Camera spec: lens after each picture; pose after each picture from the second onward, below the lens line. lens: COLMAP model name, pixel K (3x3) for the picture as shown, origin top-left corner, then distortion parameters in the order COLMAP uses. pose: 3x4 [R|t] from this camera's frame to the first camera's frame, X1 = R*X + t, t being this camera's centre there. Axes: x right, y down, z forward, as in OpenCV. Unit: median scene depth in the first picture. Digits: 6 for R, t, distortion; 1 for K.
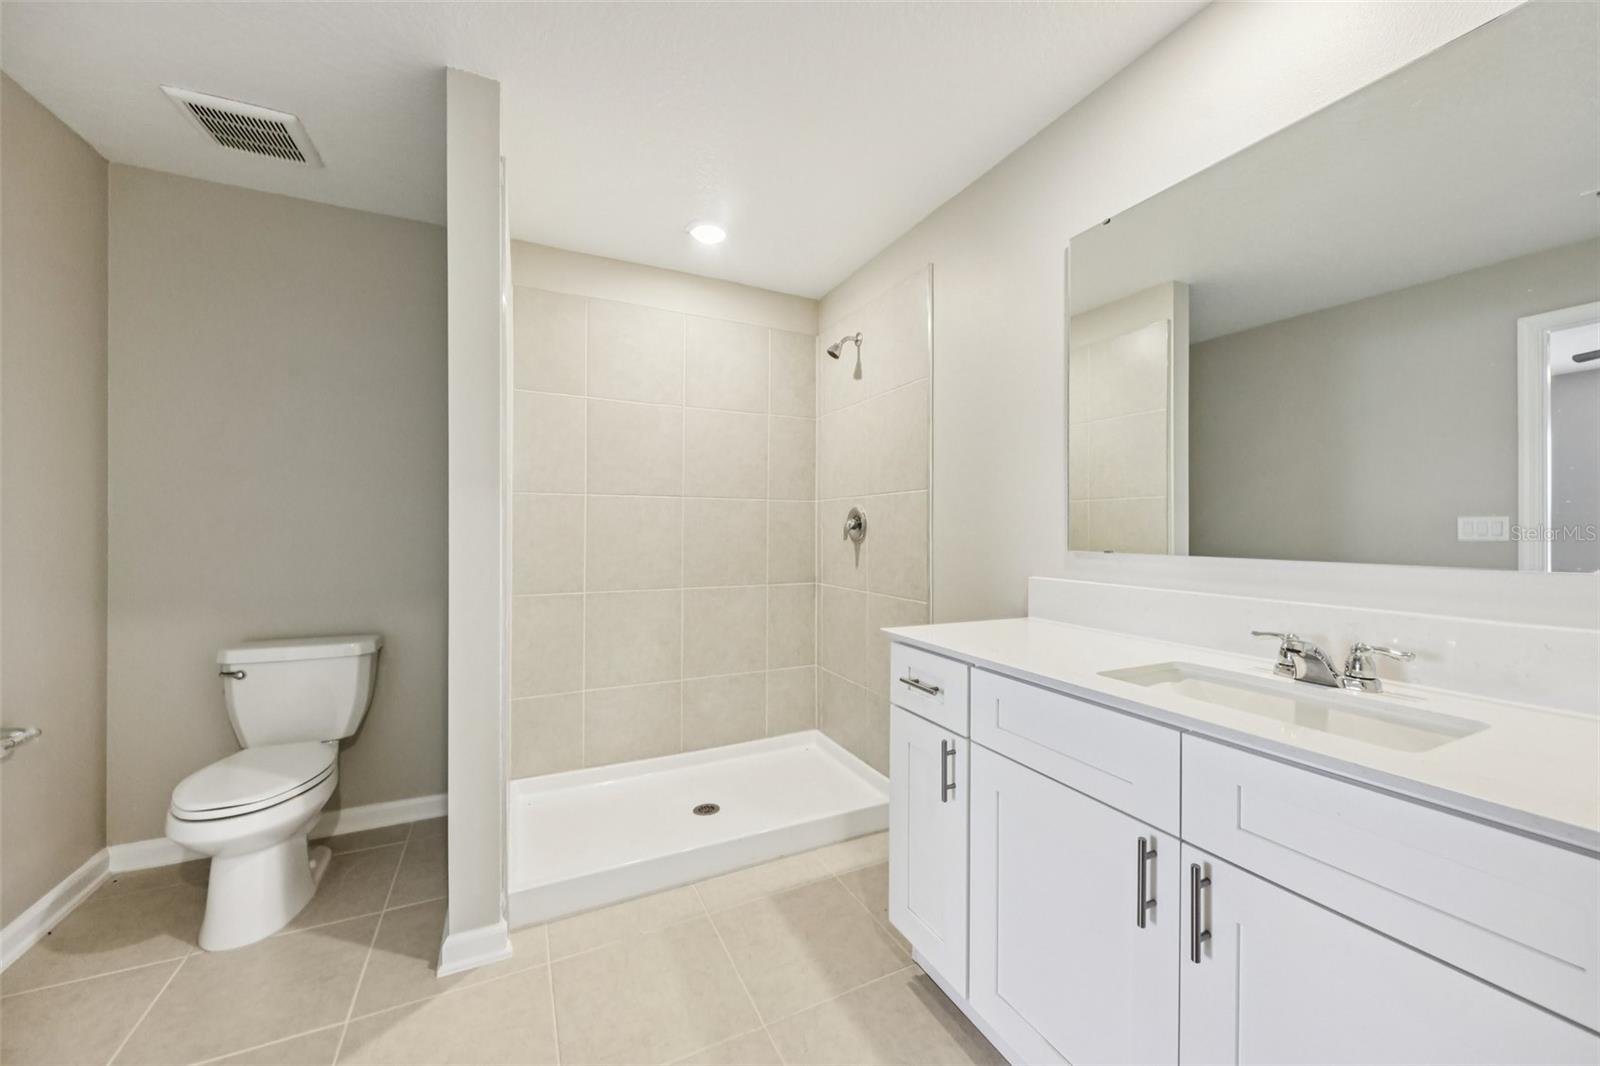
lens RADIAL K [[603.5, 0, 800.0], [0, 603.5, 533.0], [0, 0, 1]] dist [0.001586, 0.000041]
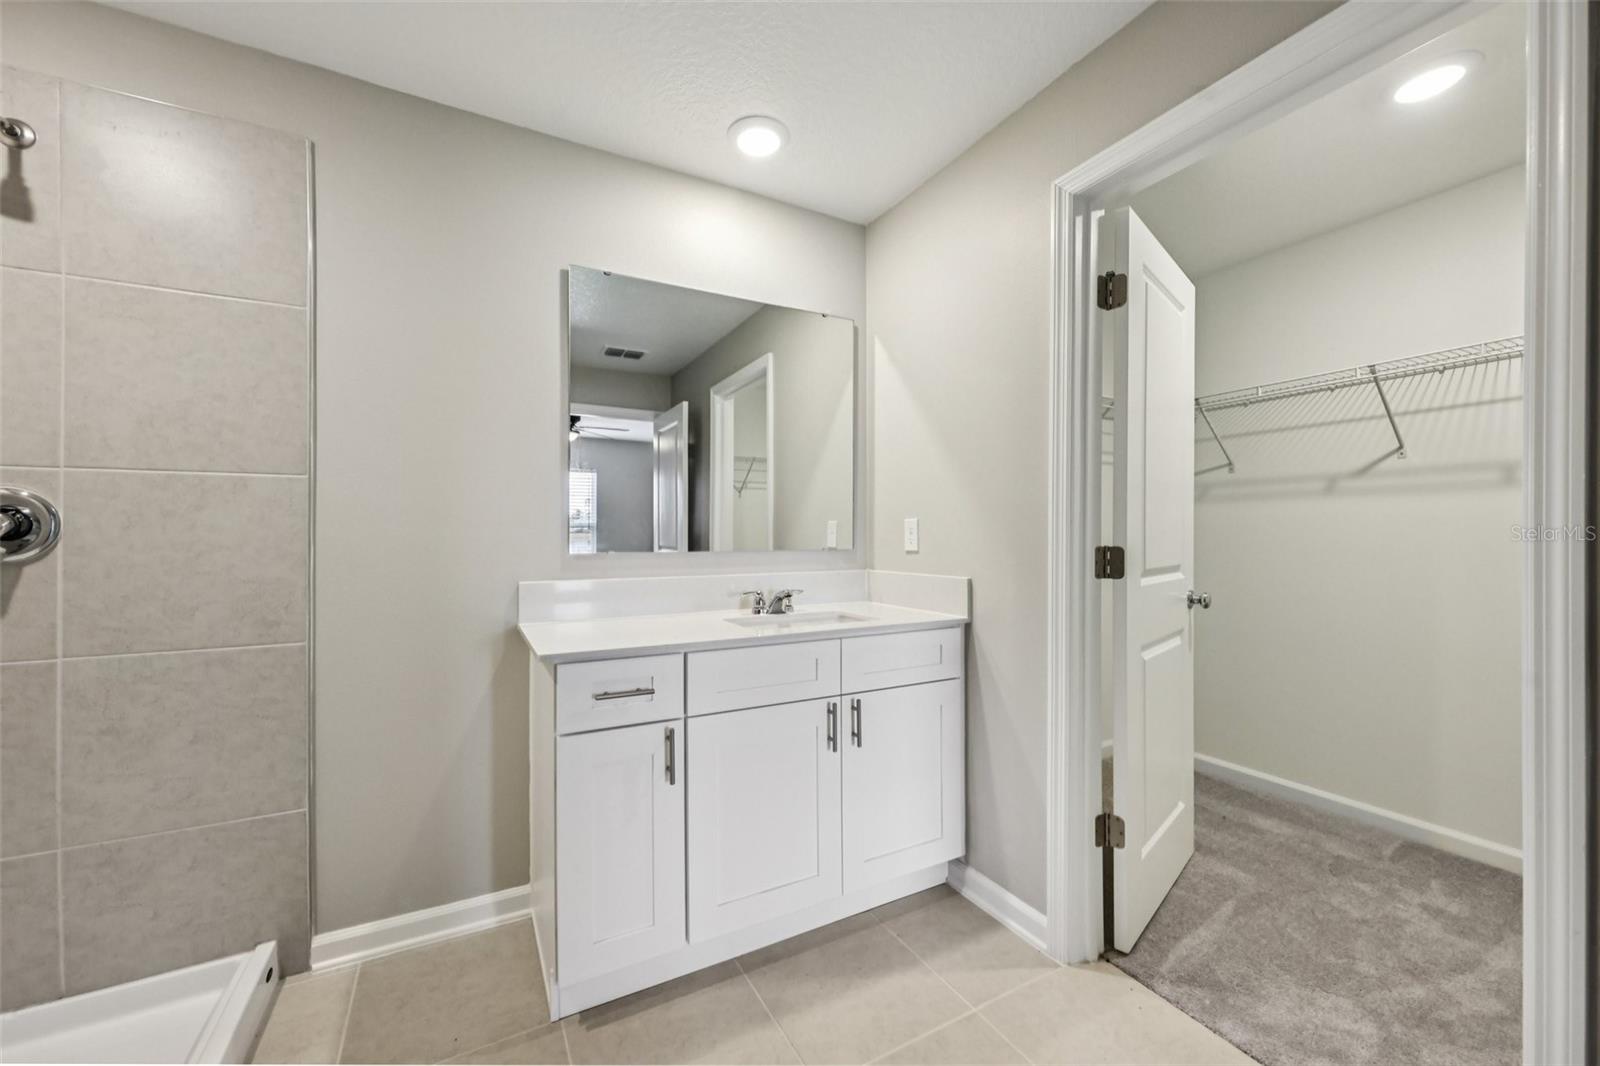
lens RADIAL K [[603.5, 0, 800.0], [0, 603.5, 533.0], [0, 0, 1]] dist [0.001586, 0.000041]
pose [[-0.047946, -0.005010, 0.998837, -0.960422], [0.006522, 0.999965, 0.005329, -0.016718], [-0.998829, 0.006770, -0.047912, 0.916038]]
